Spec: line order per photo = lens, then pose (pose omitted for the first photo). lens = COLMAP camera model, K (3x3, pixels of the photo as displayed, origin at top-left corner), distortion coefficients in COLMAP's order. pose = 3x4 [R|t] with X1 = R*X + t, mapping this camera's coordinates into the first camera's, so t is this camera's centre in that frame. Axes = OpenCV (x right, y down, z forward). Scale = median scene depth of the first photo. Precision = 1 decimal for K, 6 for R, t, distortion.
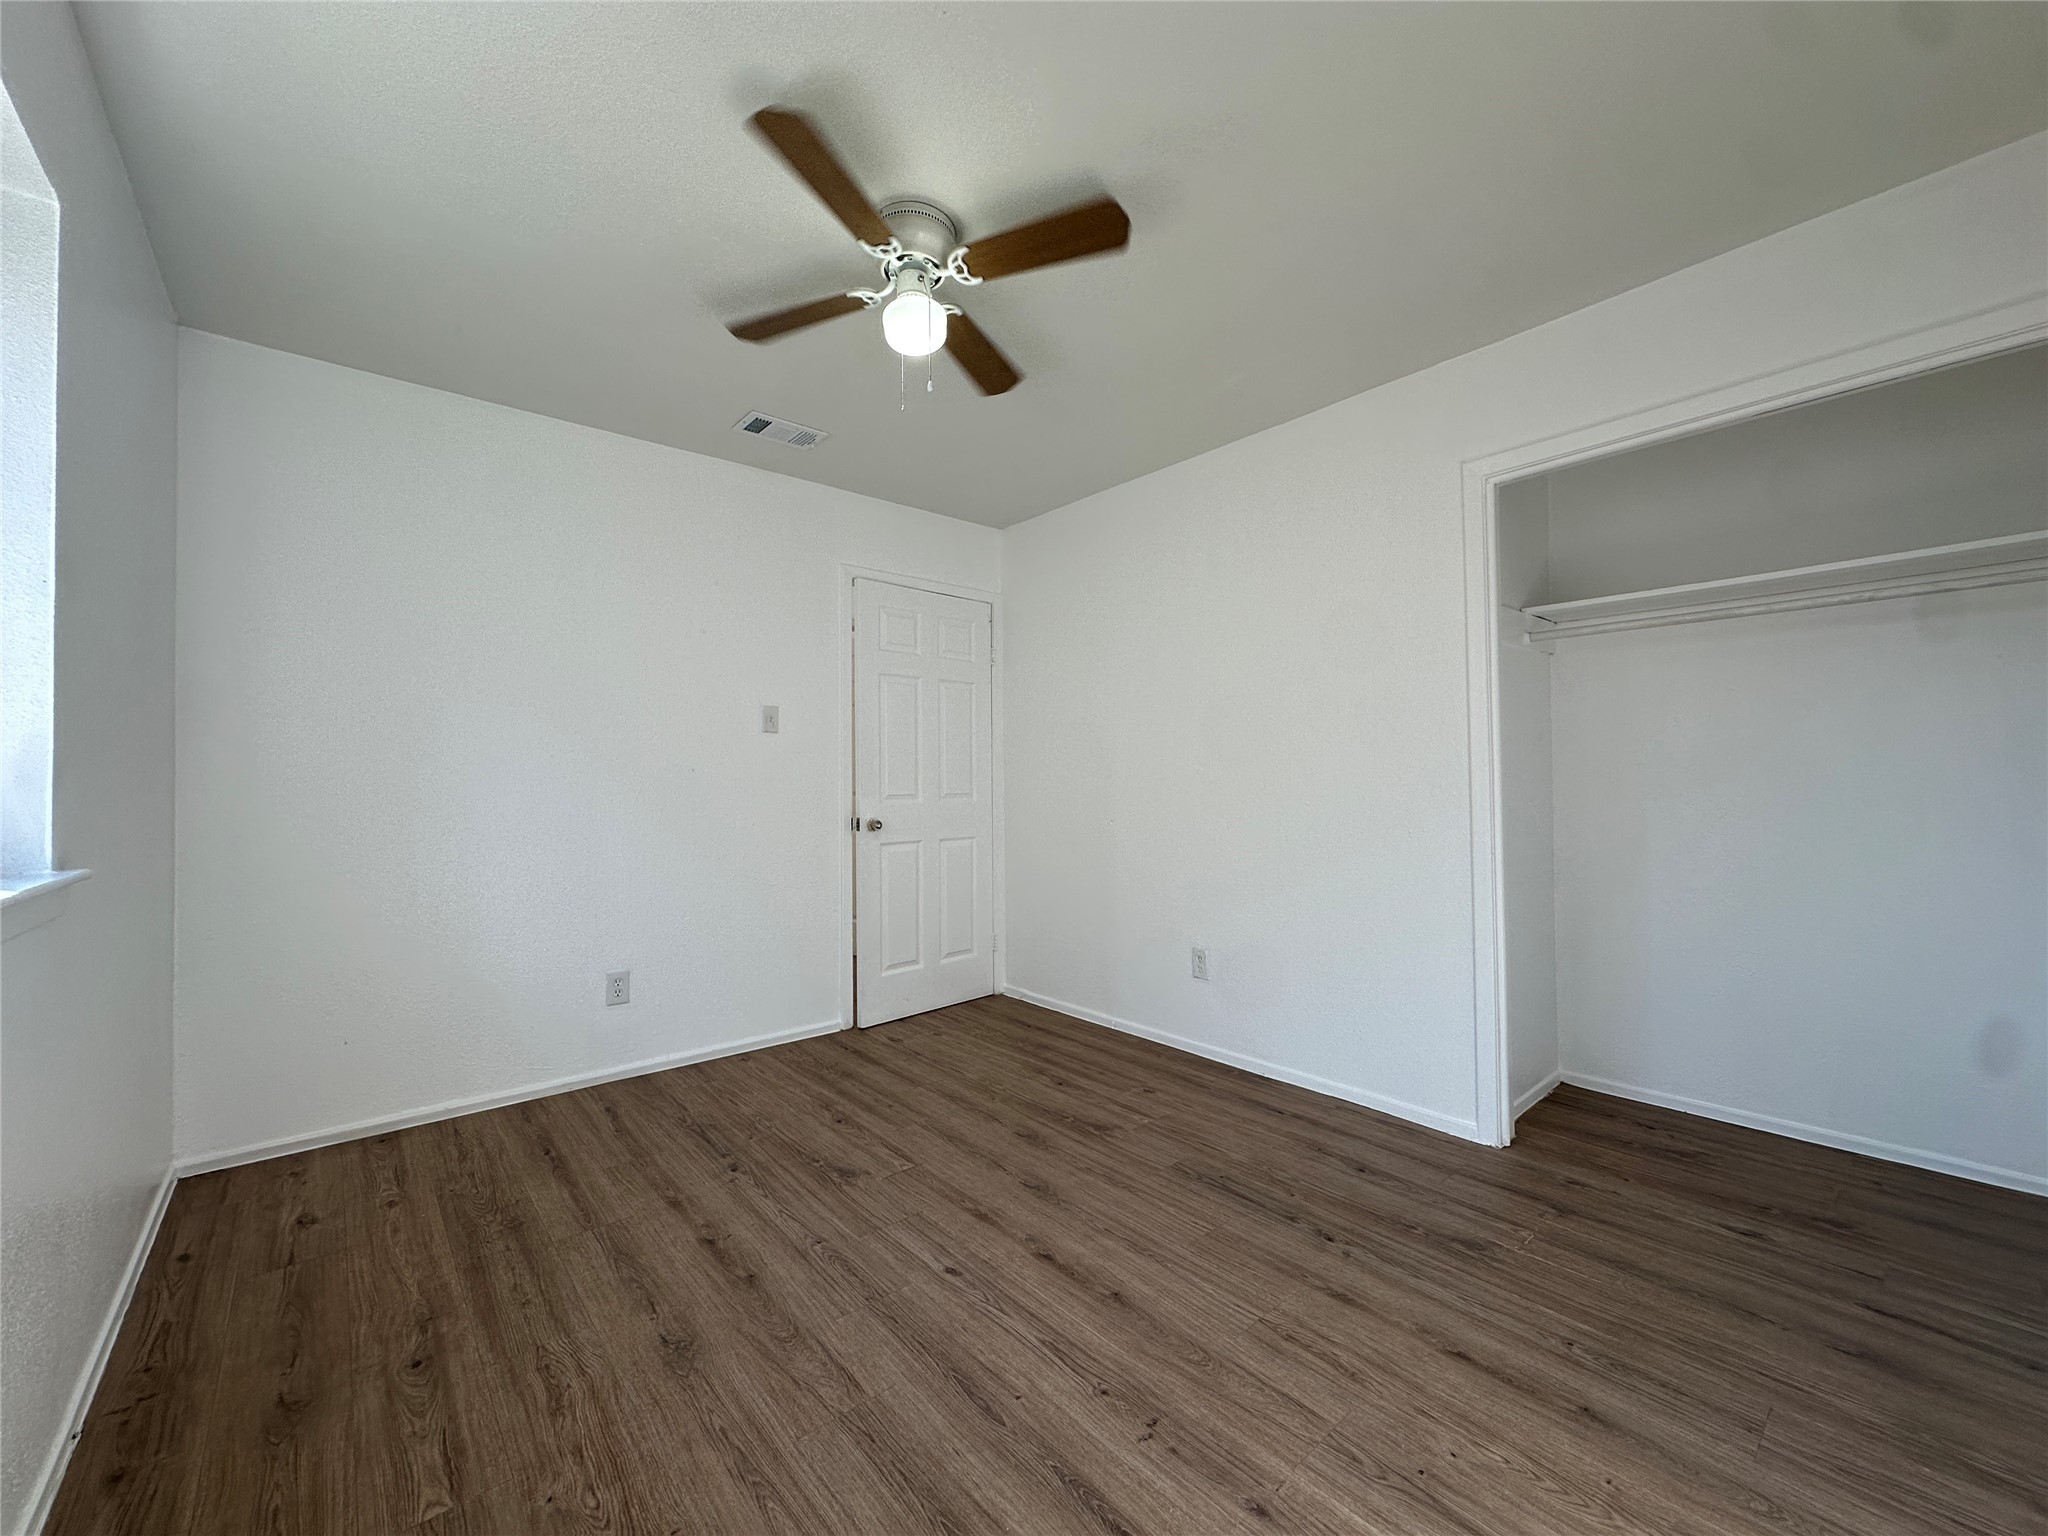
lens RADIAL K [[820.6, 0, 1016.0], [0, 820.6, 755.5], [0, 0, 1]] dist [-0.001046, 0.000561]
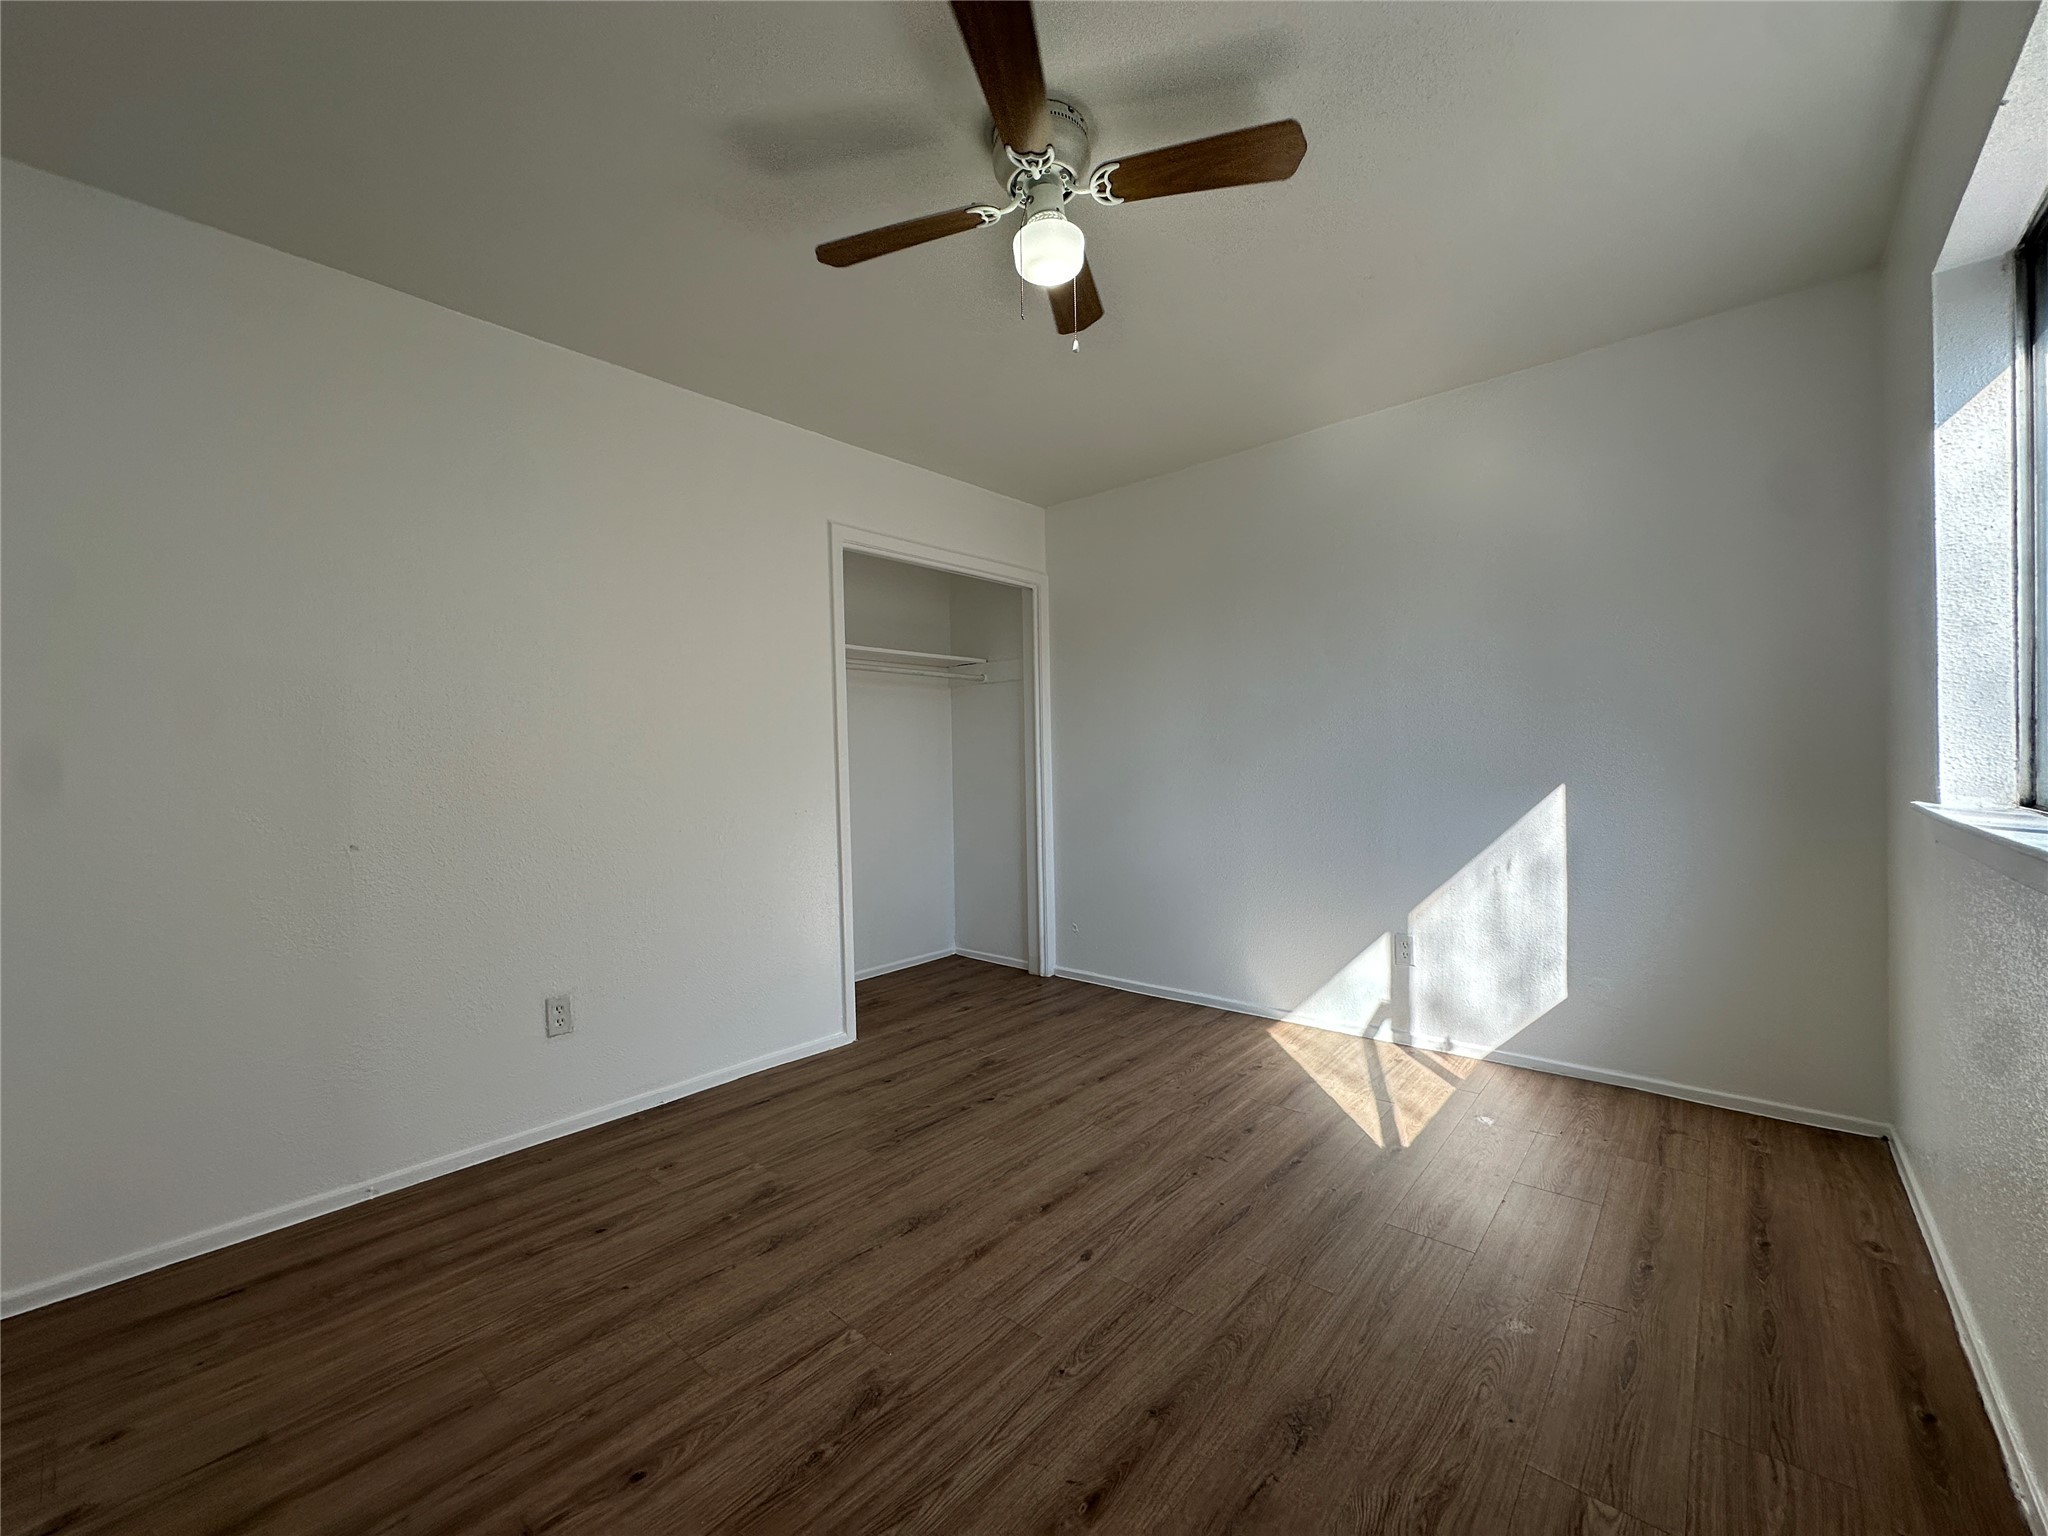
lens RADIAL K [[820.6, 0, 1017.9], [0, 820.6, 780.2], [0, 0, 1]] dist [-0.001046, 0.000561]
pose [[-0.152576, -0.007329, 0.988265, -0.925567], [-0.010067, 0.999932, 0.005862, 0.040971], [-0.988240, -0.009054, -0.152639, 1.097912]]
